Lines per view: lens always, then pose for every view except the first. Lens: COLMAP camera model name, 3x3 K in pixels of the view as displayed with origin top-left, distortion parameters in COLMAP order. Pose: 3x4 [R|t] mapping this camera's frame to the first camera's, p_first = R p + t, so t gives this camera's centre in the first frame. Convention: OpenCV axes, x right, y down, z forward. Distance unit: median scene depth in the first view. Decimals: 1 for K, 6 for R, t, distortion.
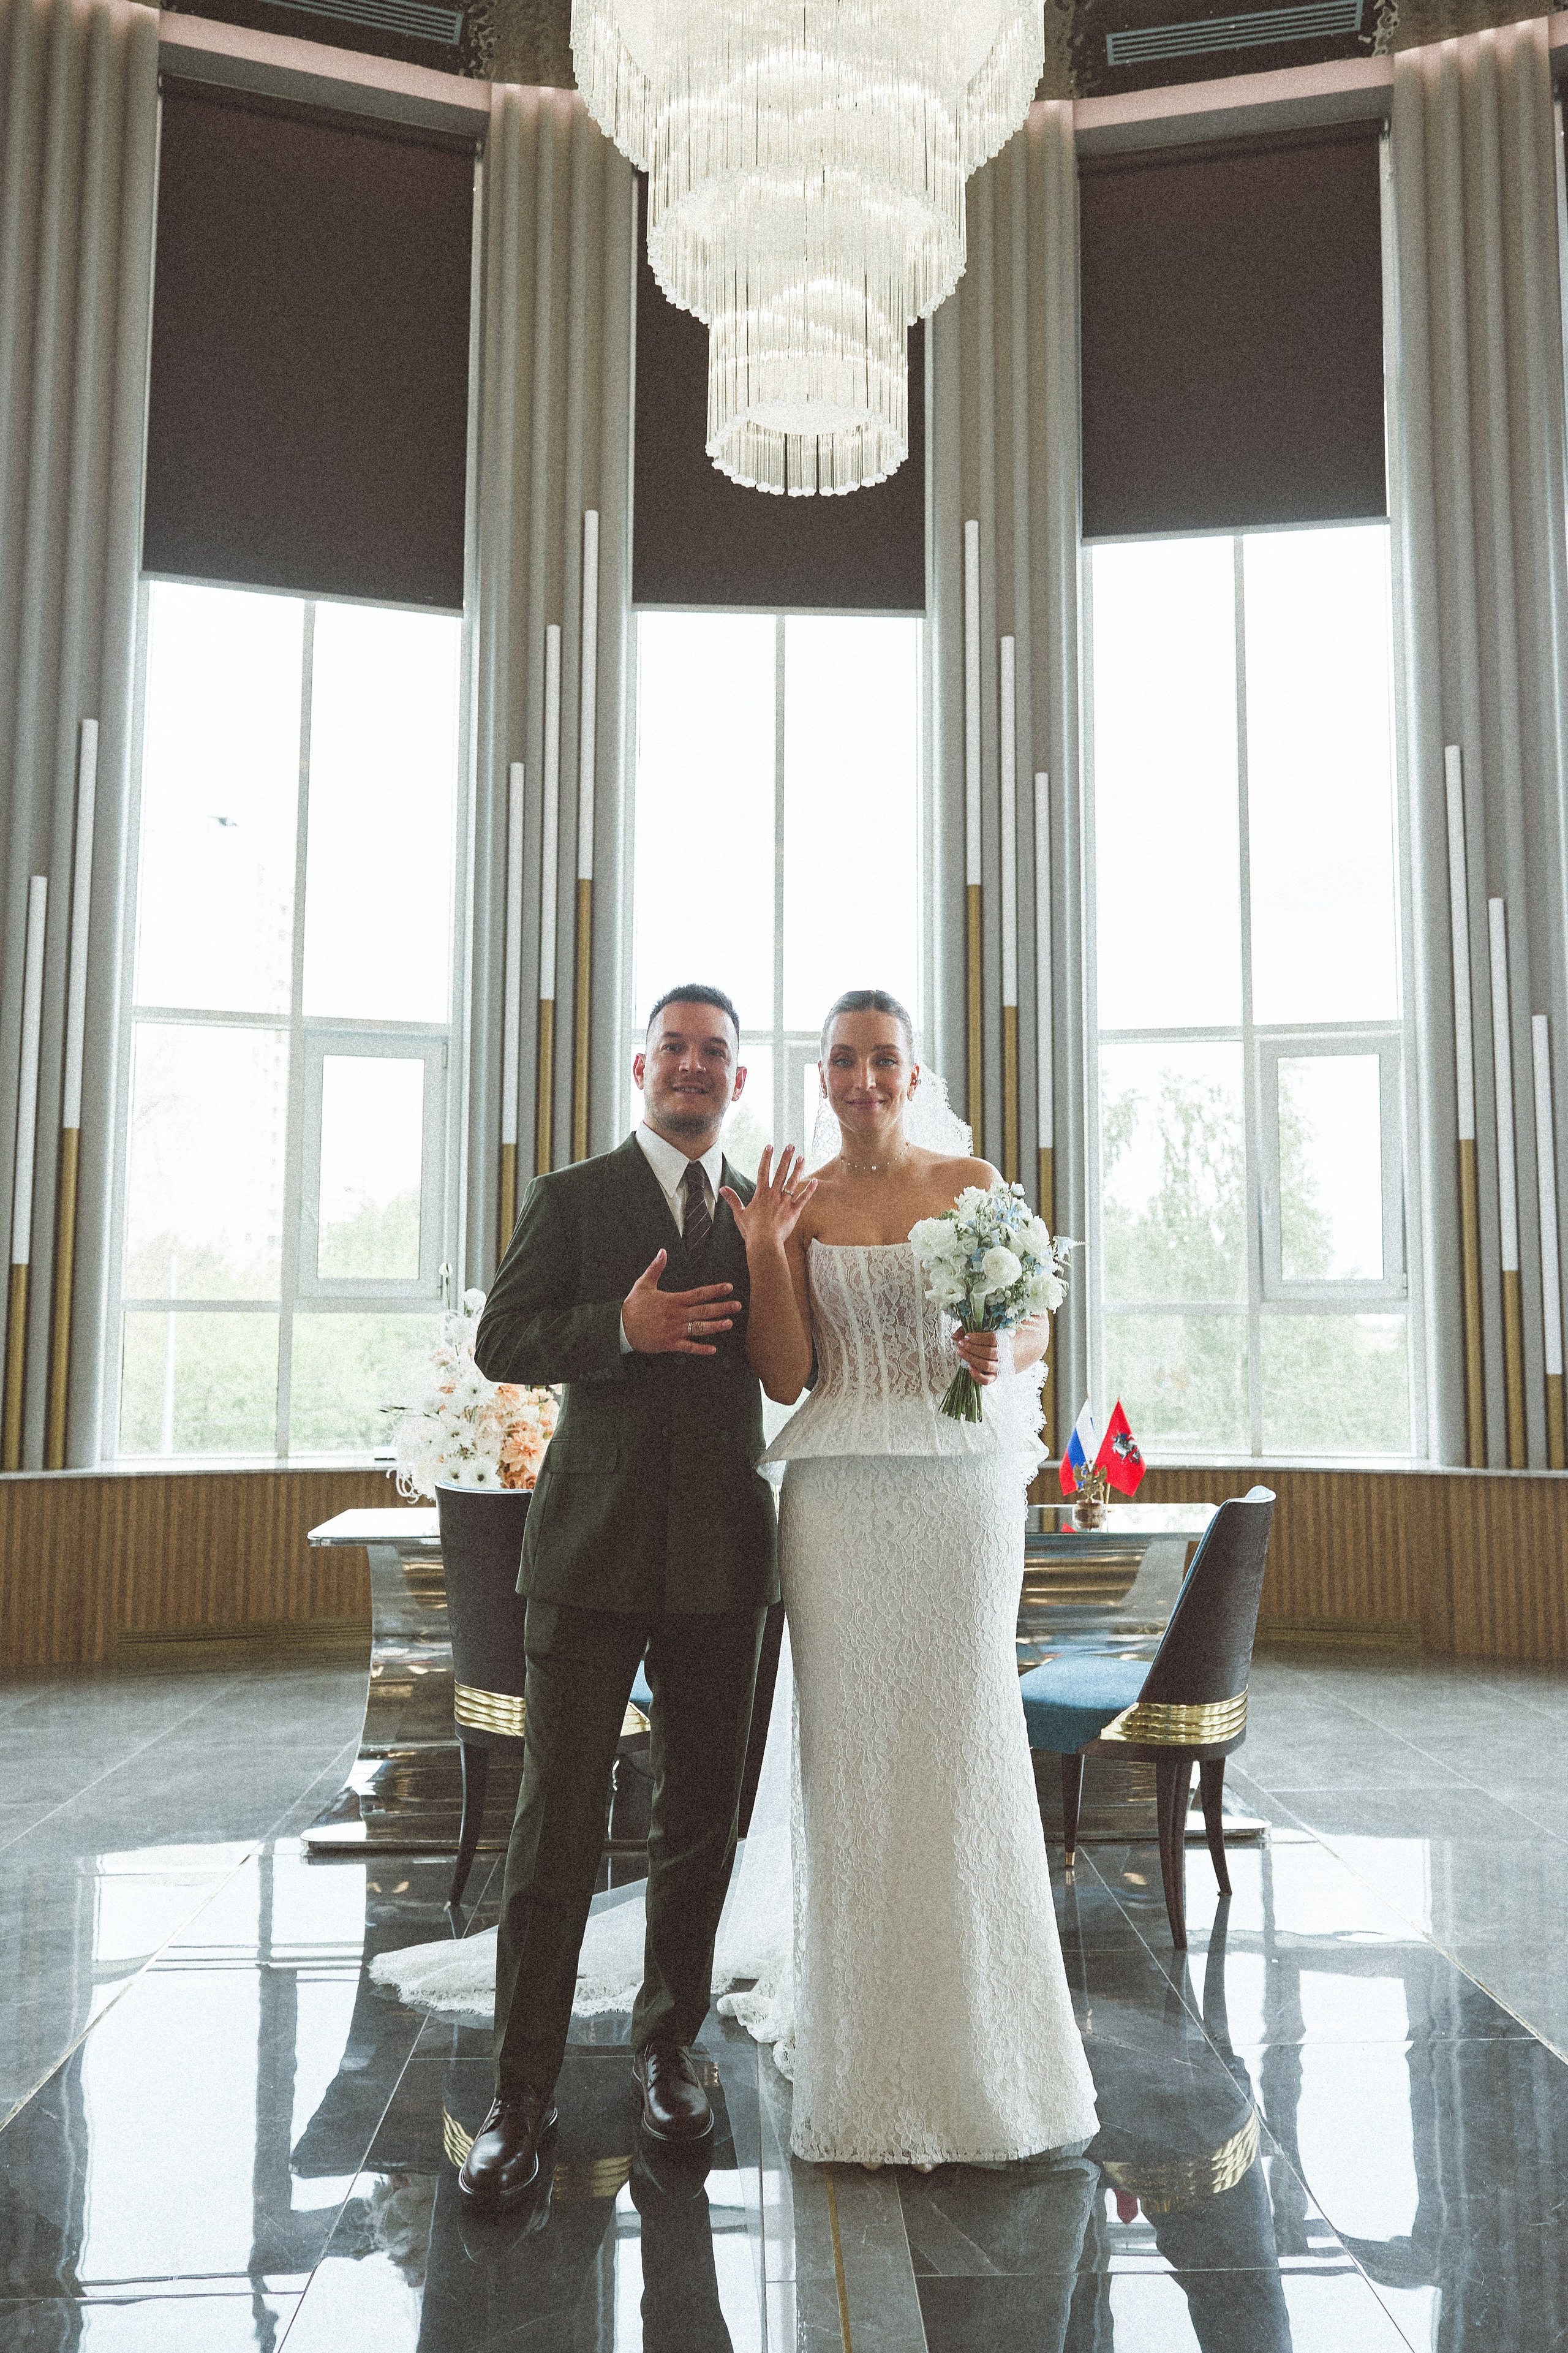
lens RADIAL K [[1723.5, 0, 840.7], [0, 1723.5, 1152.6], [0, 0, 1]] dist [-0.002633, -0.002948]
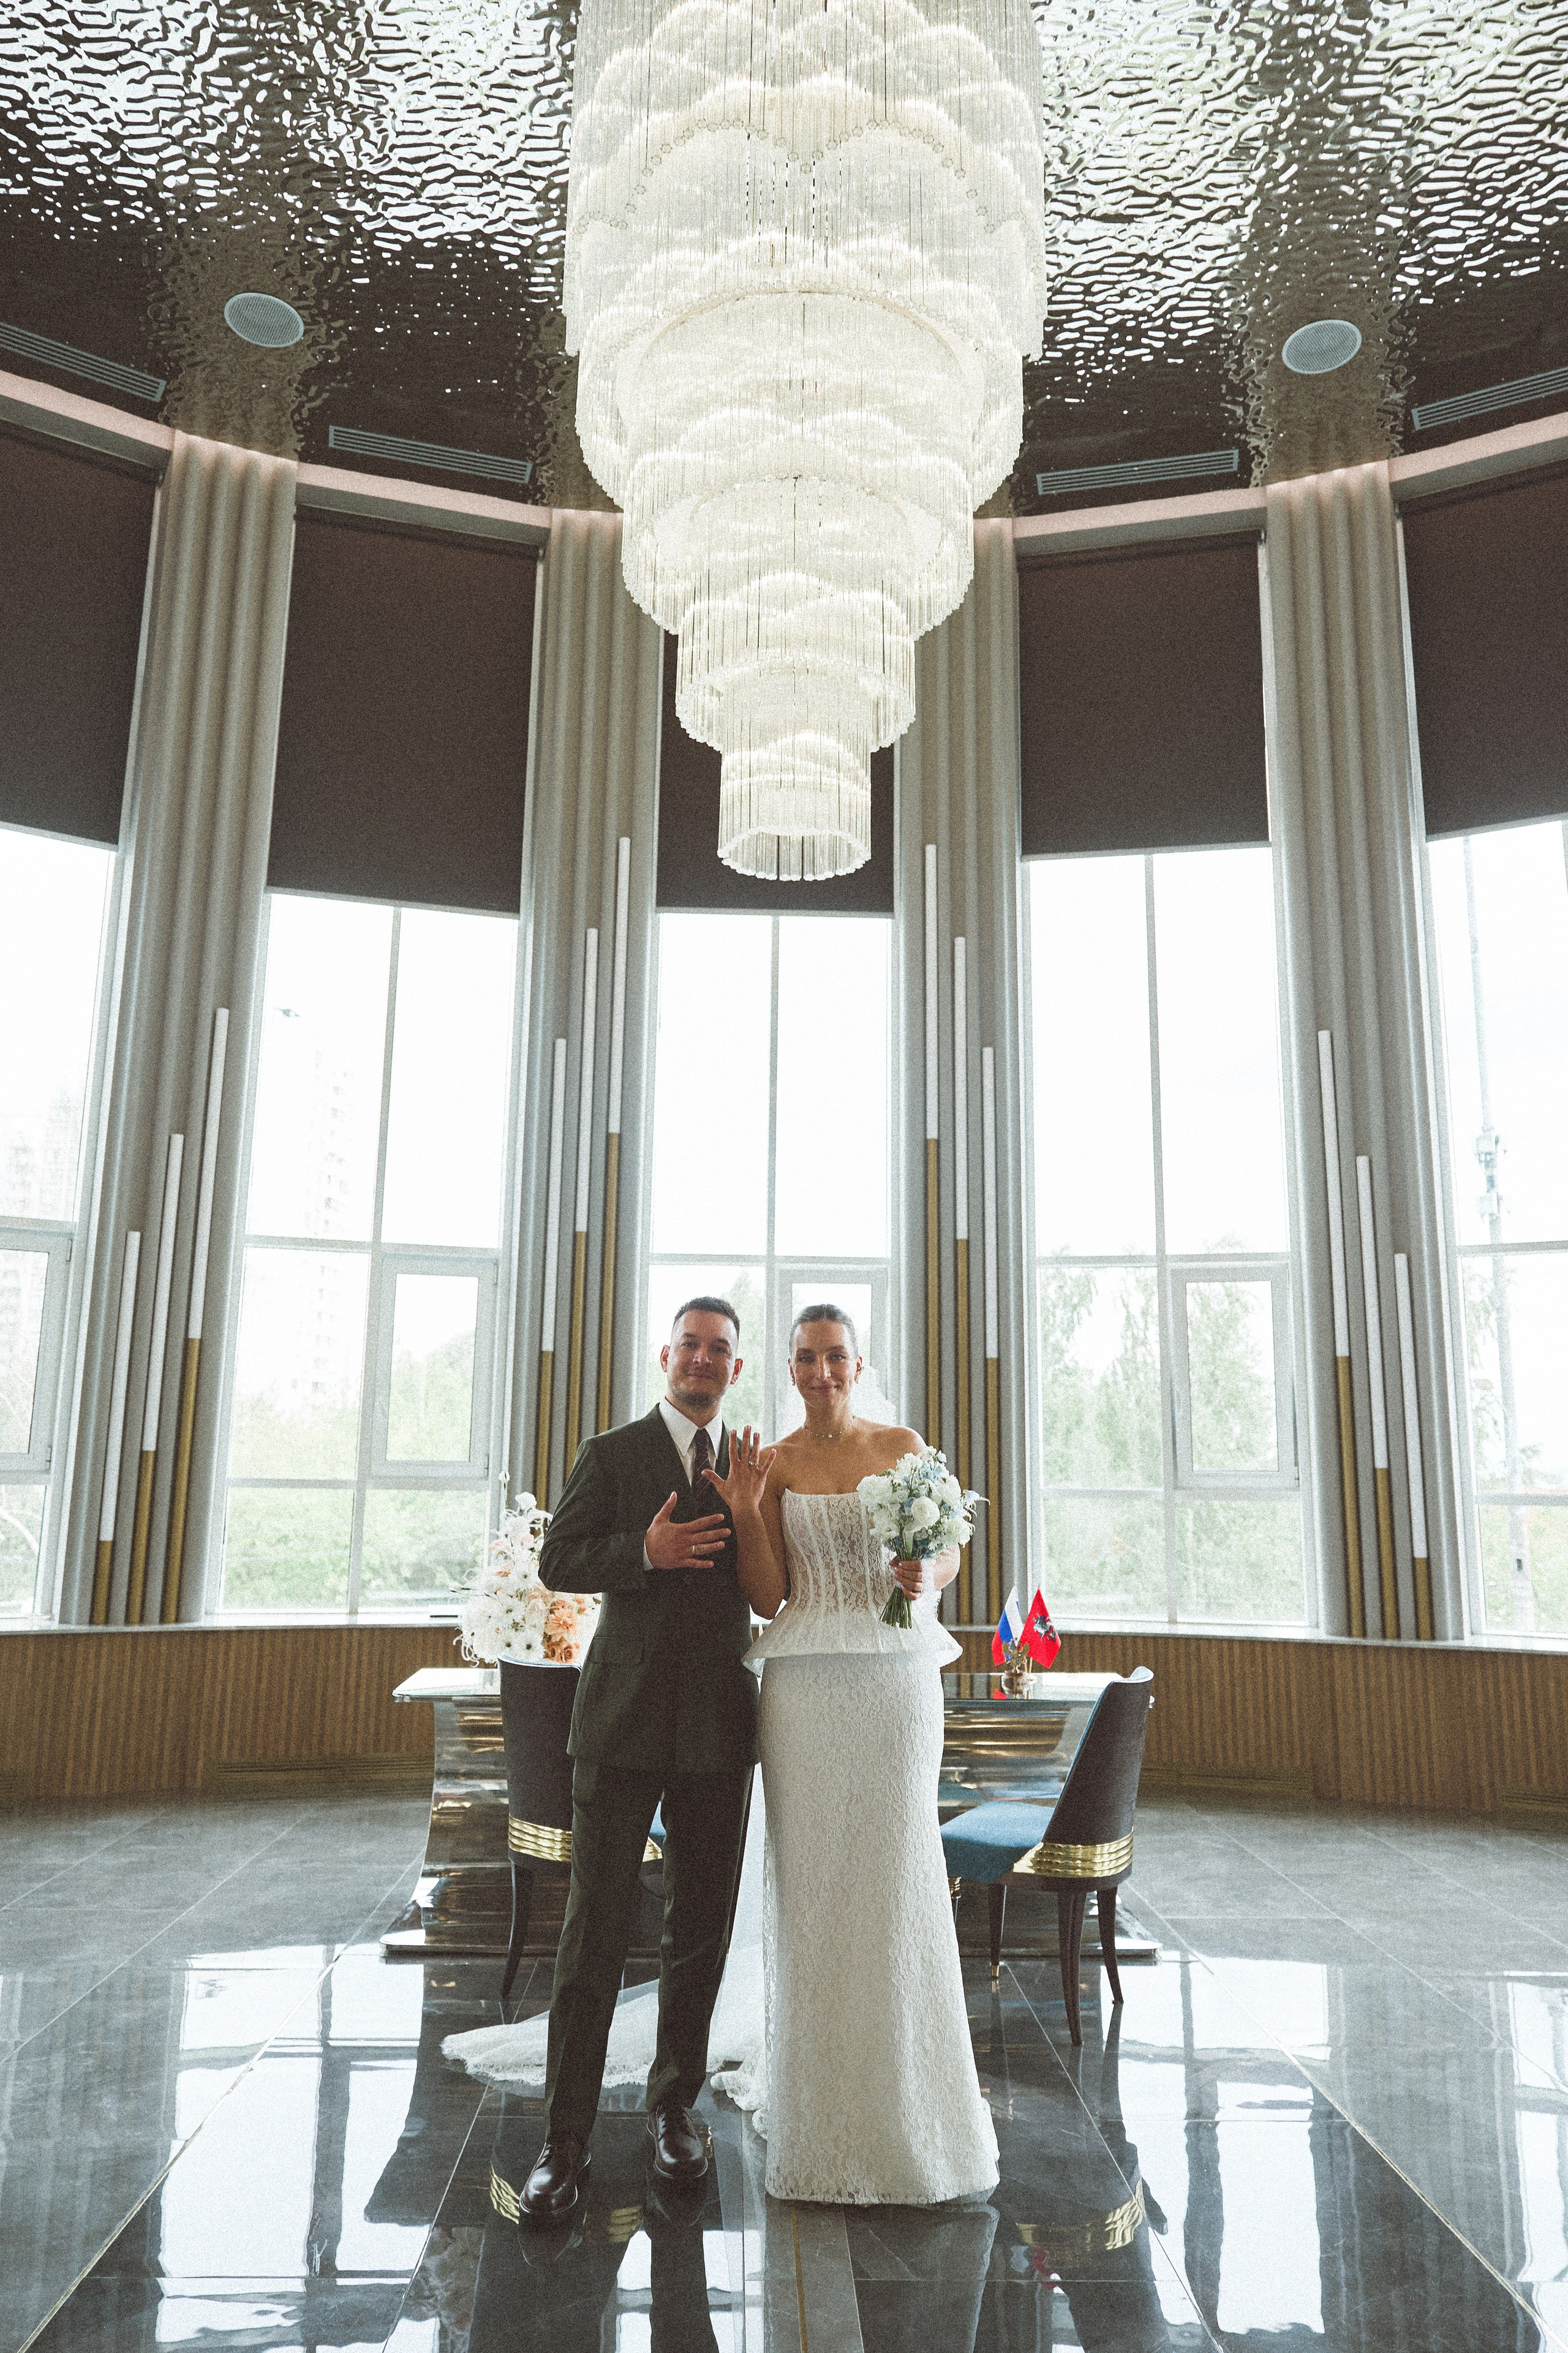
lens RADIAL K [[1542.5, 0, 789.6], [0, 1542.5, 1163.8], [0, 0, 1]] dist [-0.002217, -0.000634]
pose [[0.999627, 0.006125, -0.026611, 0.006492], [-0.008705, 0.995155, -0.097933, -0.034879], [0.025882, 0.098128, 0.994837, -0.098229]]
